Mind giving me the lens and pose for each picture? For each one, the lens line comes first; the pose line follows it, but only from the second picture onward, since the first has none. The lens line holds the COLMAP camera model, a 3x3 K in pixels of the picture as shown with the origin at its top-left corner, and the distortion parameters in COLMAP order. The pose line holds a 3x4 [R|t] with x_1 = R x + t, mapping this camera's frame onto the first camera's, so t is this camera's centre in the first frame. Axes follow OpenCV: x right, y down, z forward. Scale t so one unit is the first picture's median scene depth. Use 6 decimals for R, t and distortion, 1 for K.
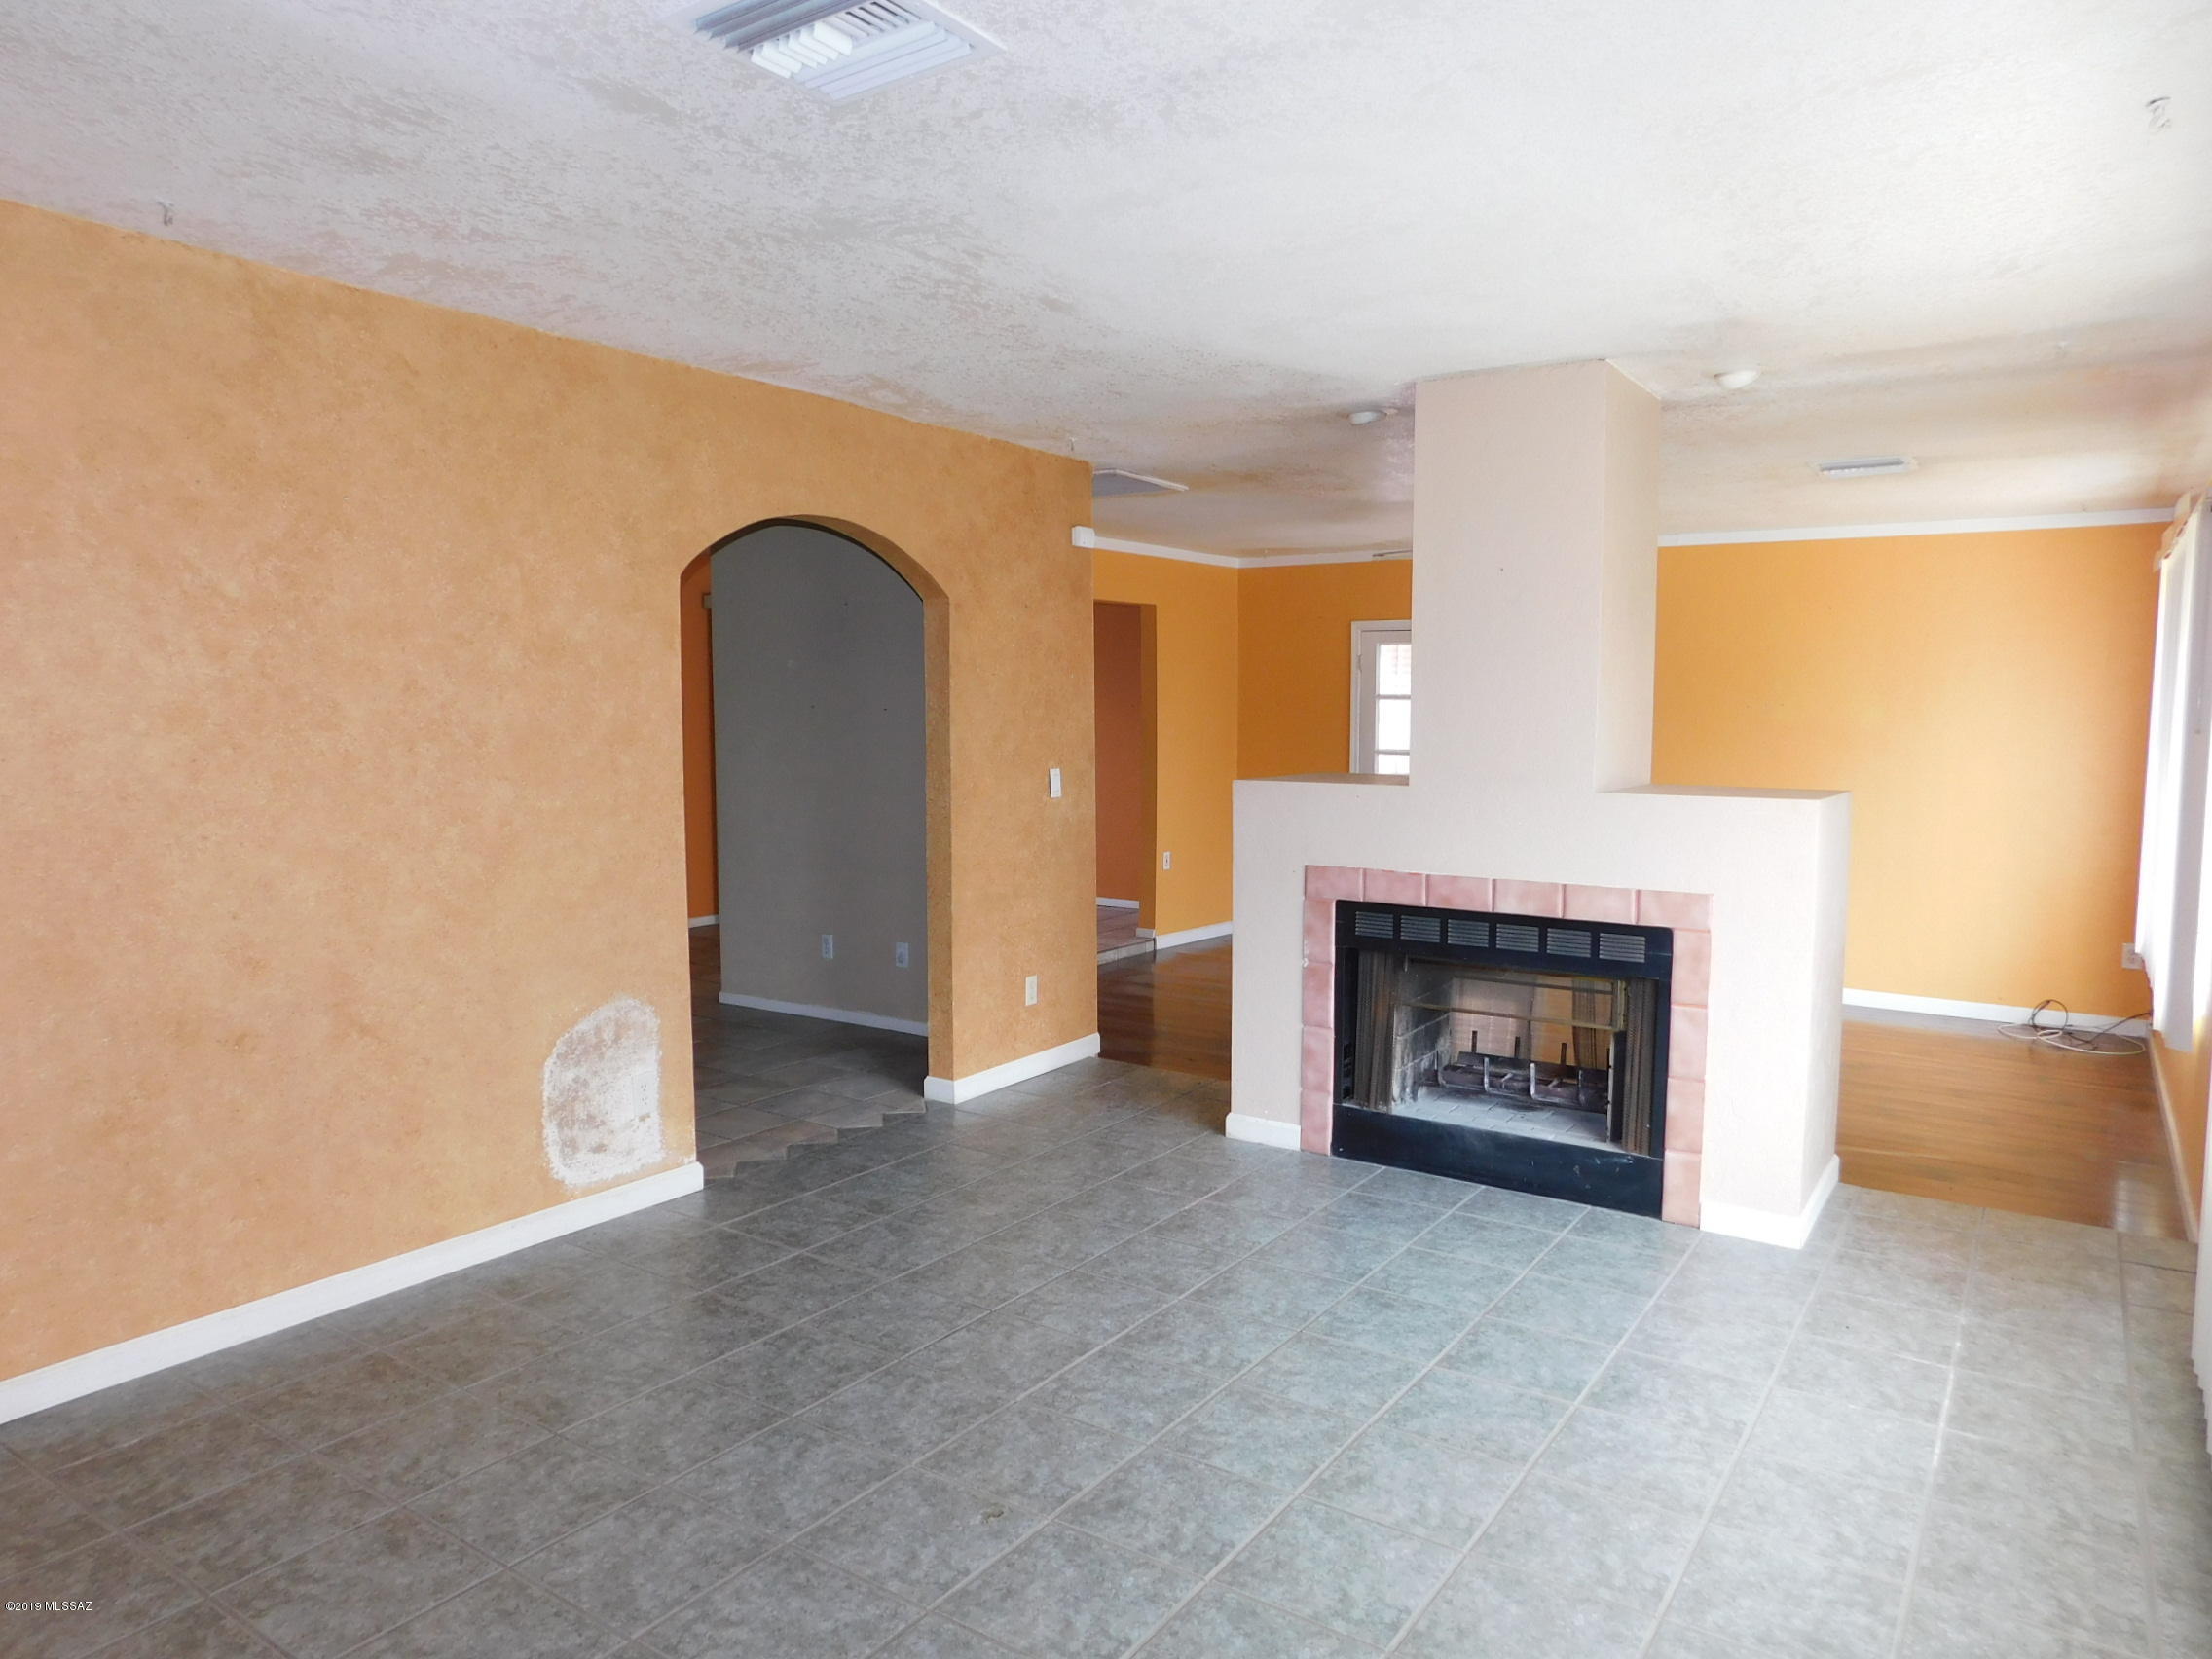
lens RADIAL K [[1463.3, 0, 1104.2], [0, 1463.3, 835.6], [0, 0, 1]] dist [-0.063661, 0.042264]
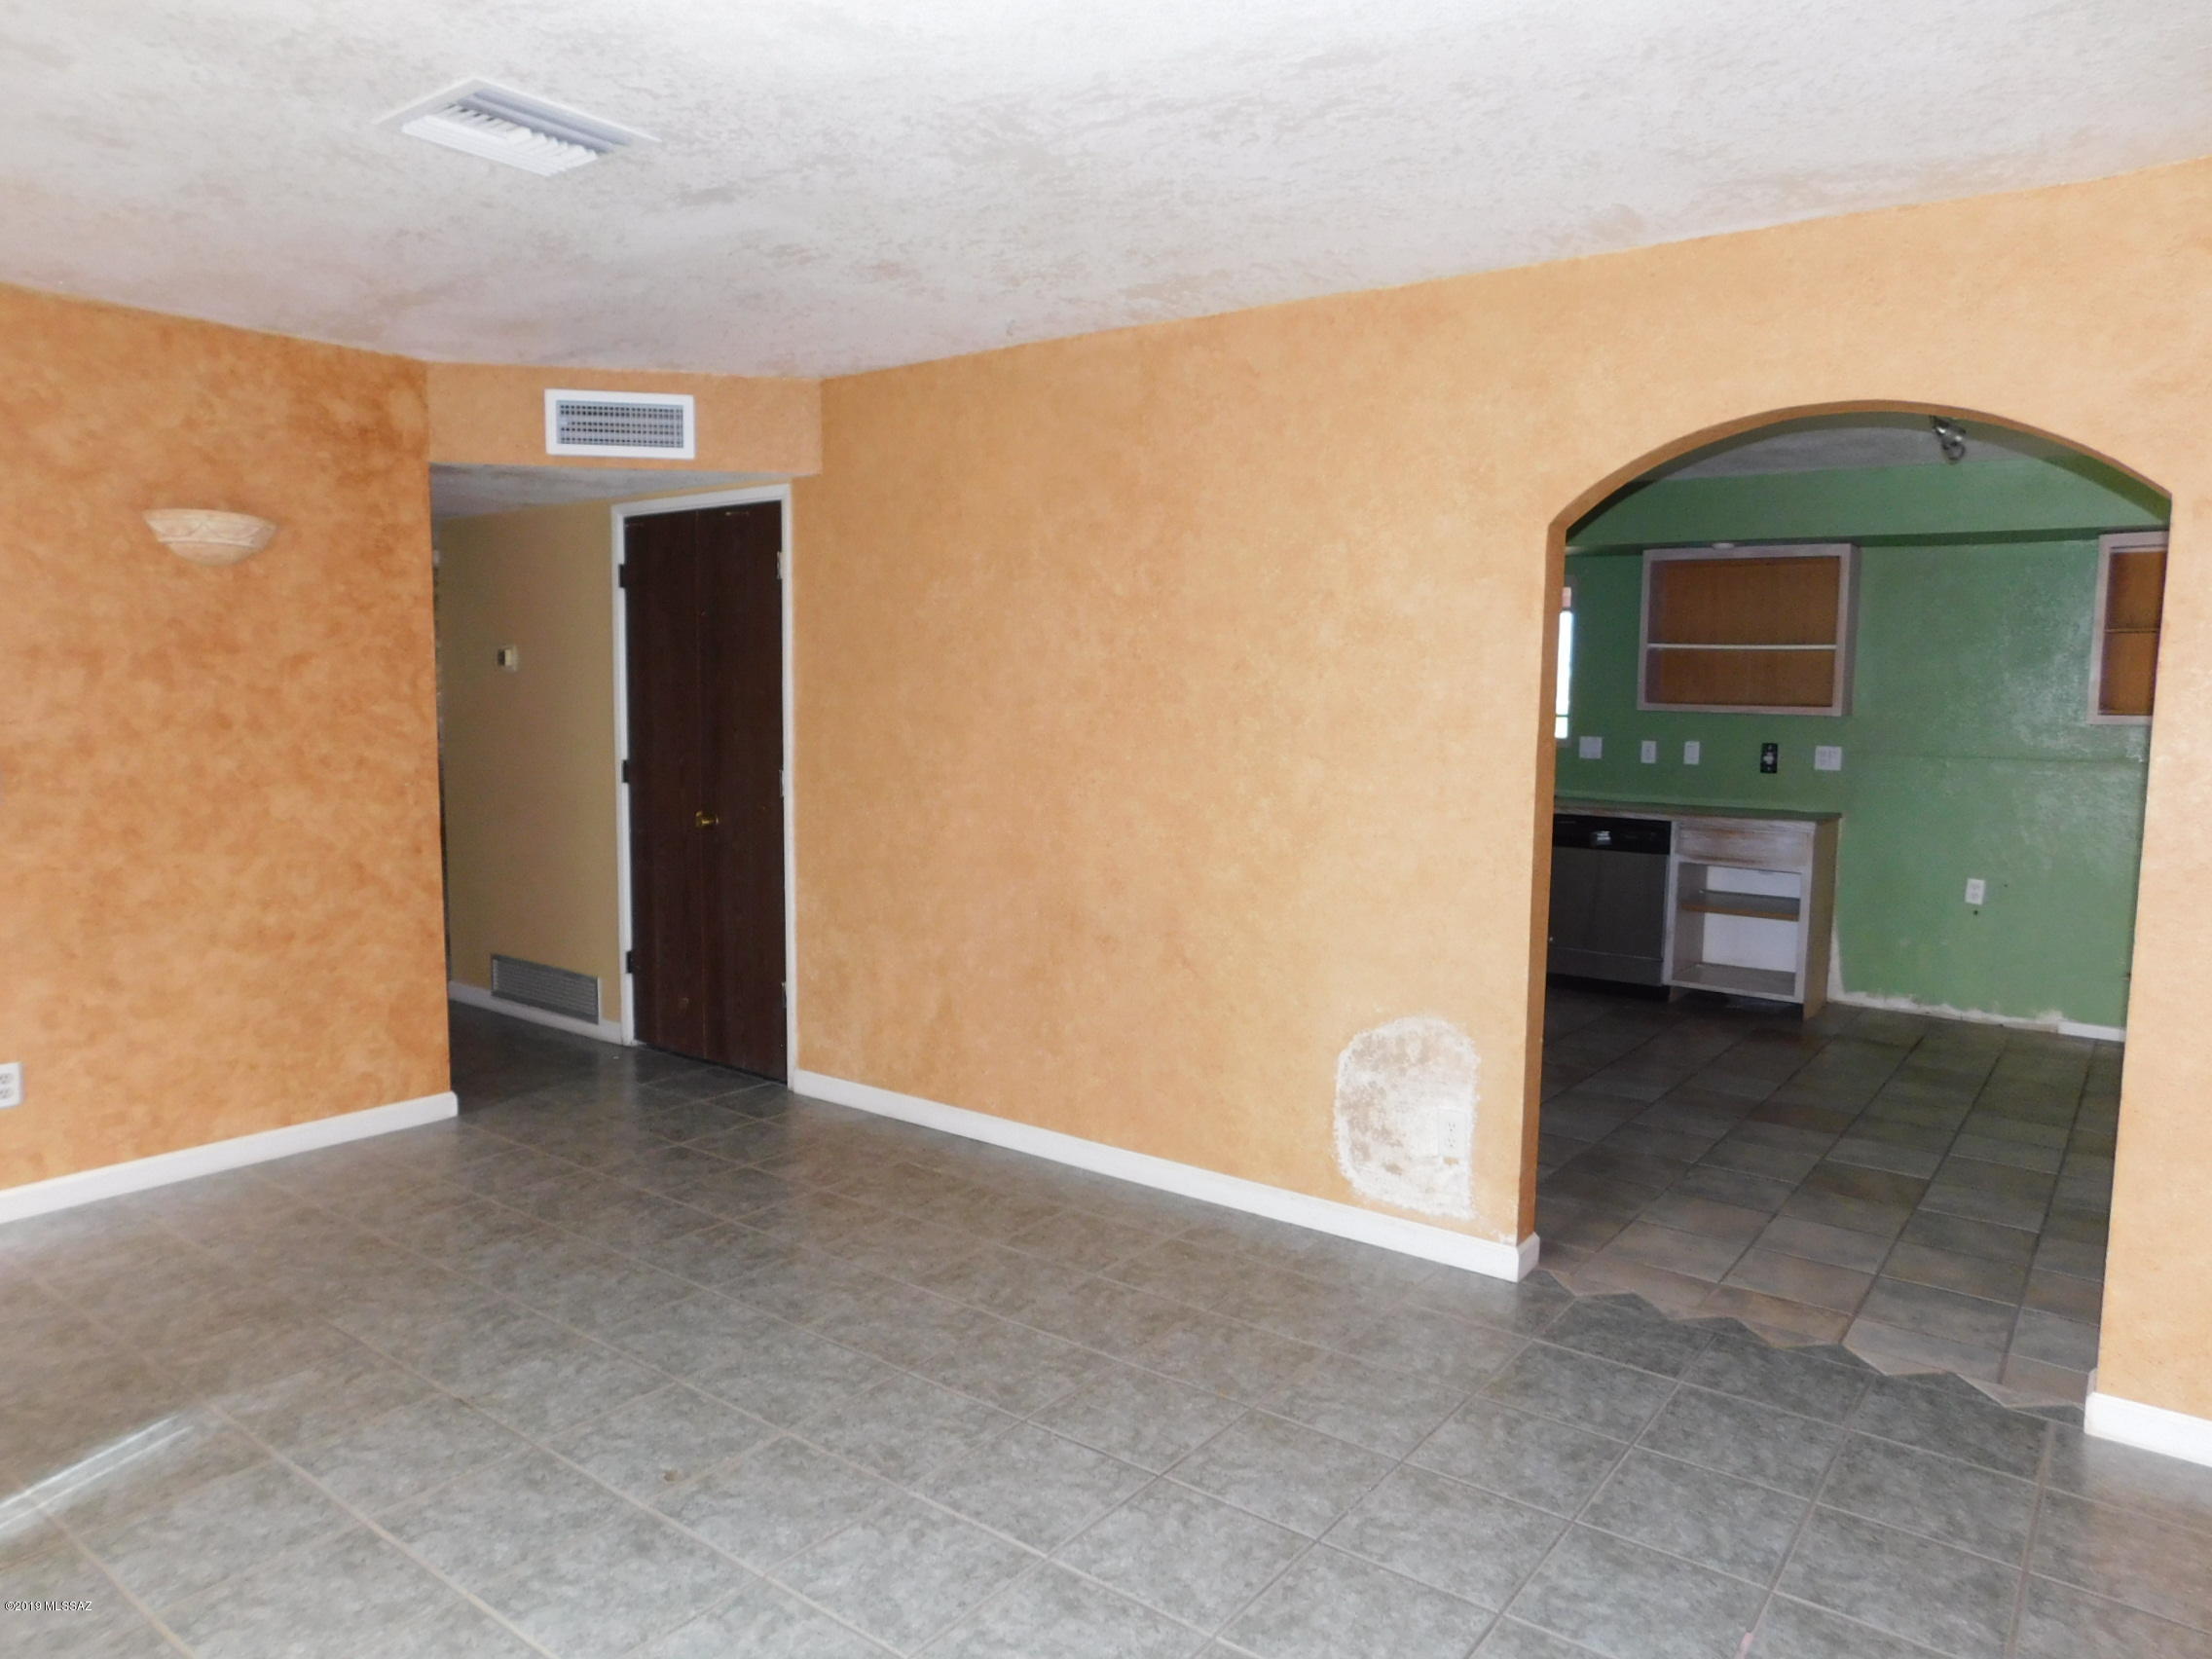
lens RADIAL K [[1463.3, 0, 1094.7], [0, 1463.3, 831.0], [0, 0, 1]] dist [-0.063661, 0.042264]
pose [[-0.048113, 0.095938, -0.994224, 0.561480], [-0.104446, 0.989437, 0.100531, -0.069312], [0.993366, 0.108680, -0.037584, 0.833173]]
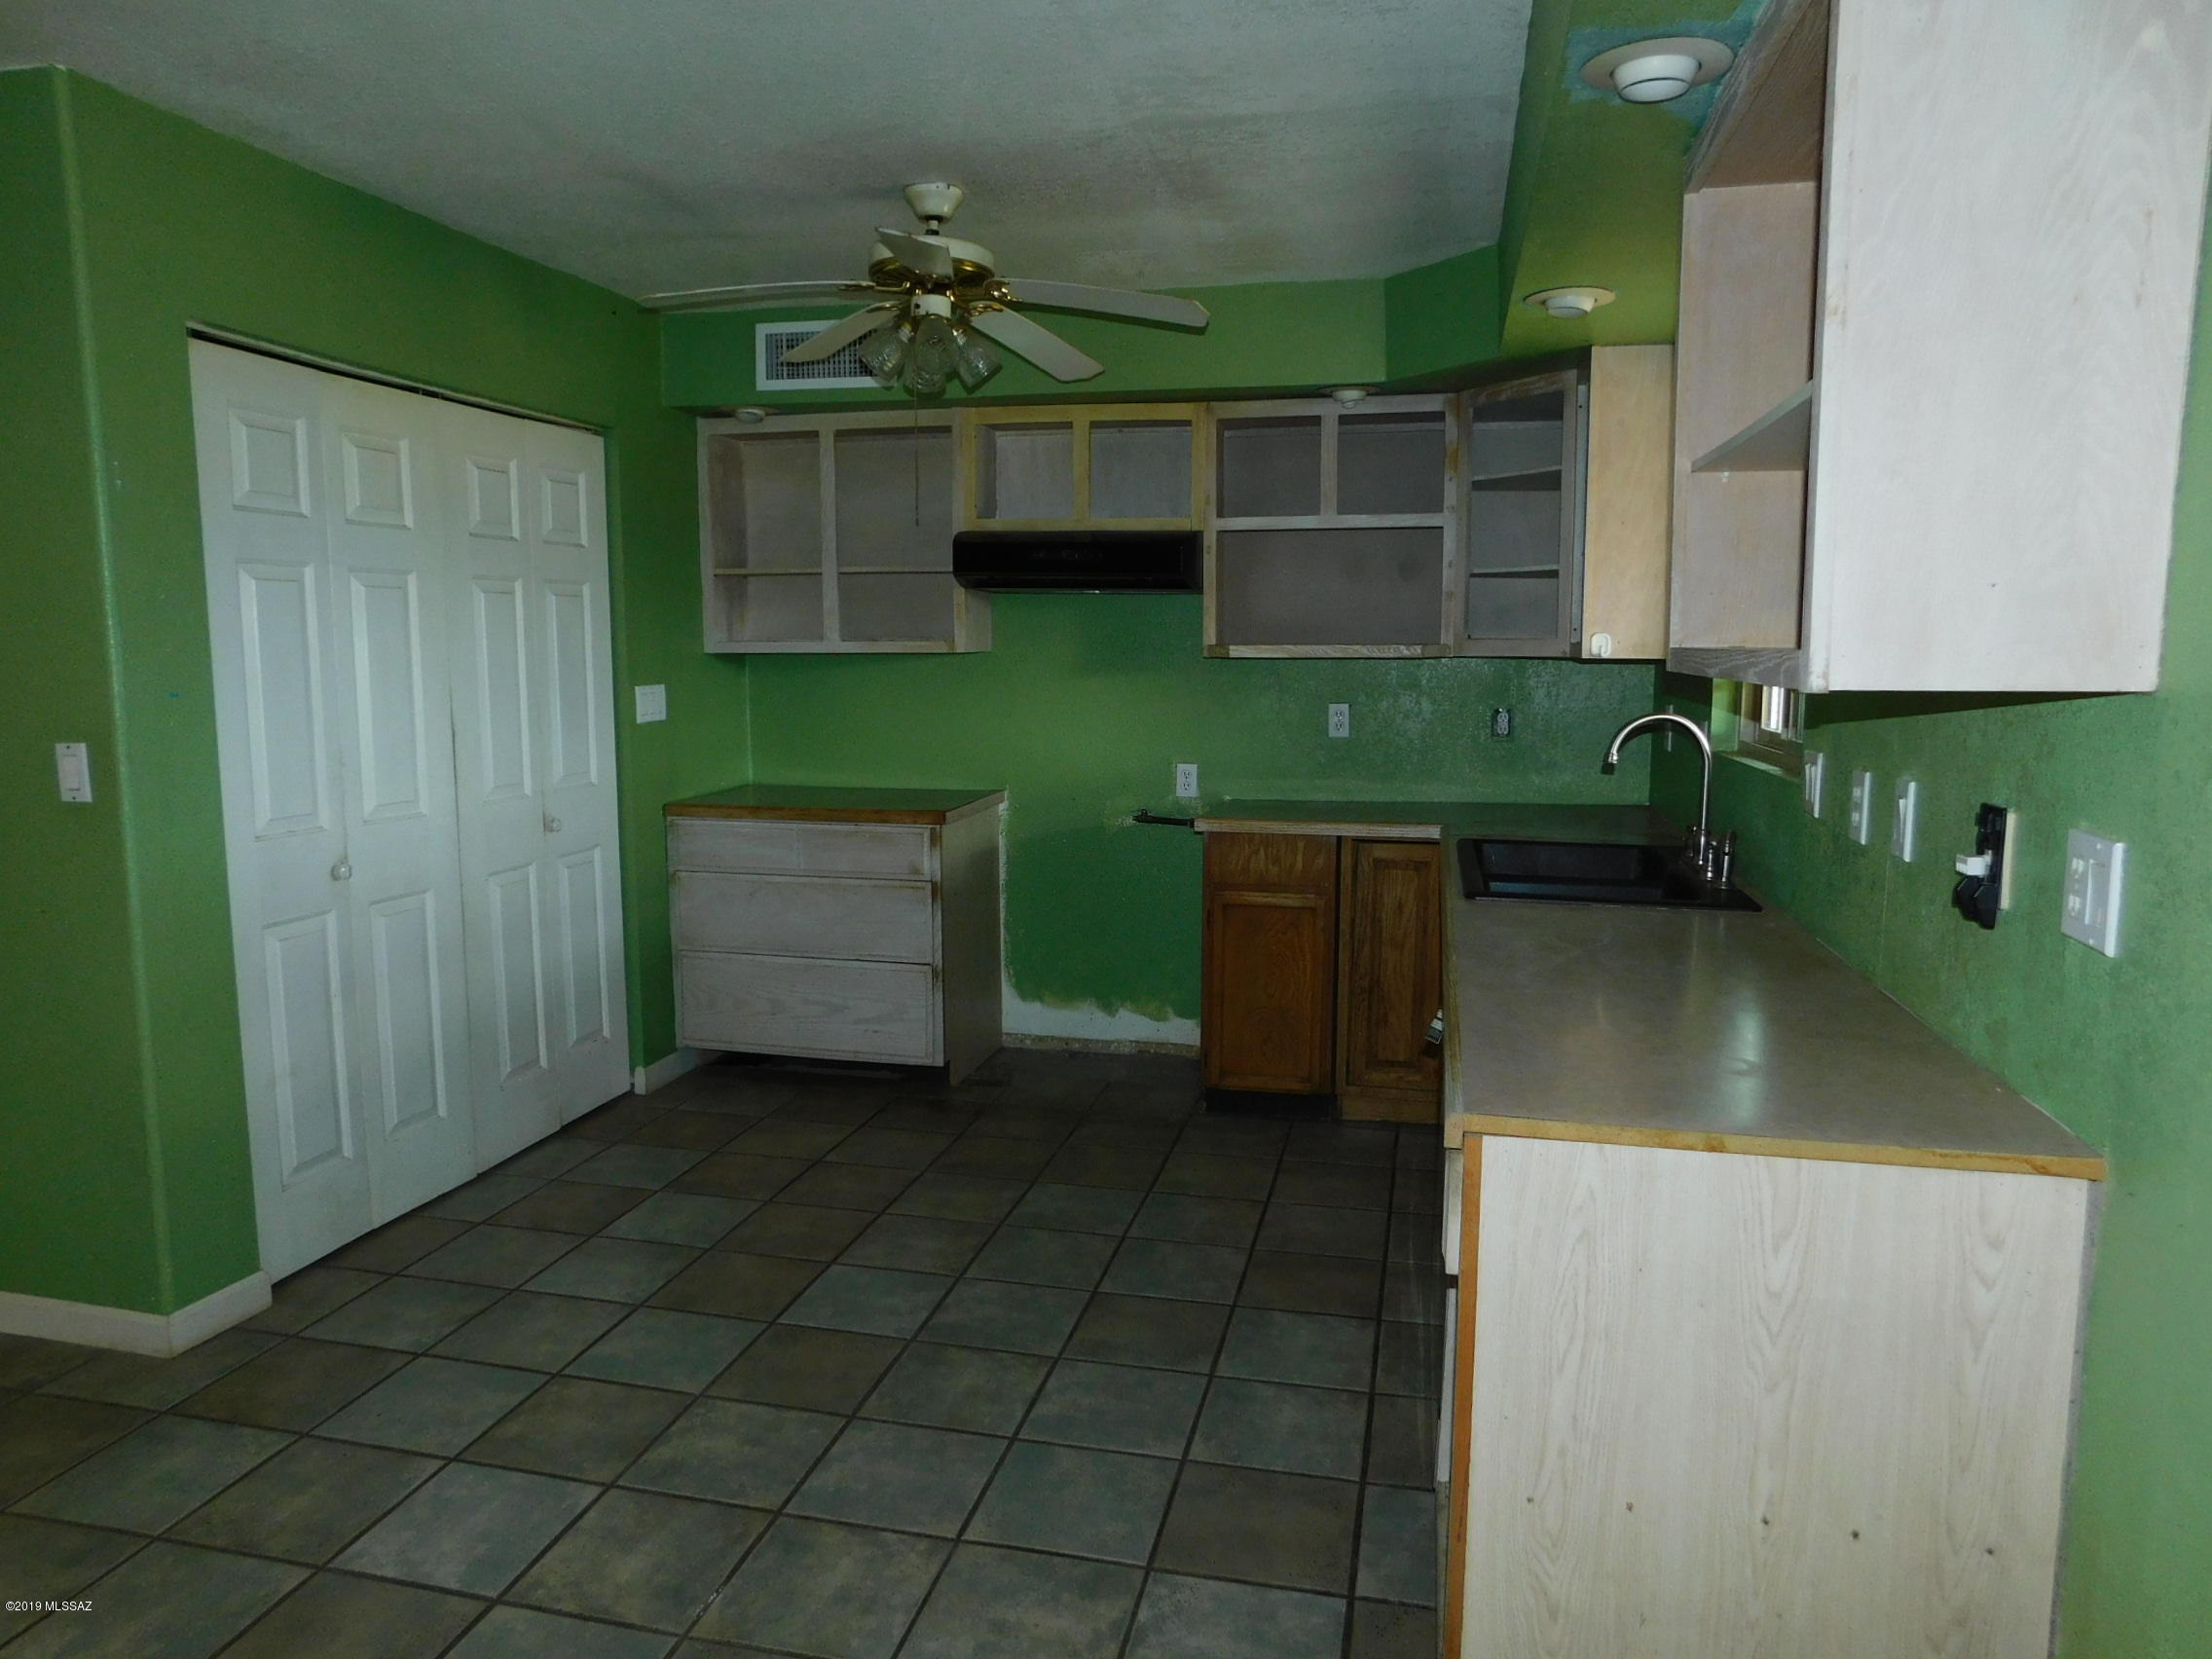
lens RADIAL K [[1463.3, 0, 1114.0], [0, 1463.3, 818.6], [0, 0, 1]] dist [-0.063661, 0.042264]
pose [[-0.929348, 0.044878, -0.366468, -0.794631], [-0.034291, 0.977802, 0.206705, -0.159154], [0.367610, 0.204668, -0.907179, 1.843753]]
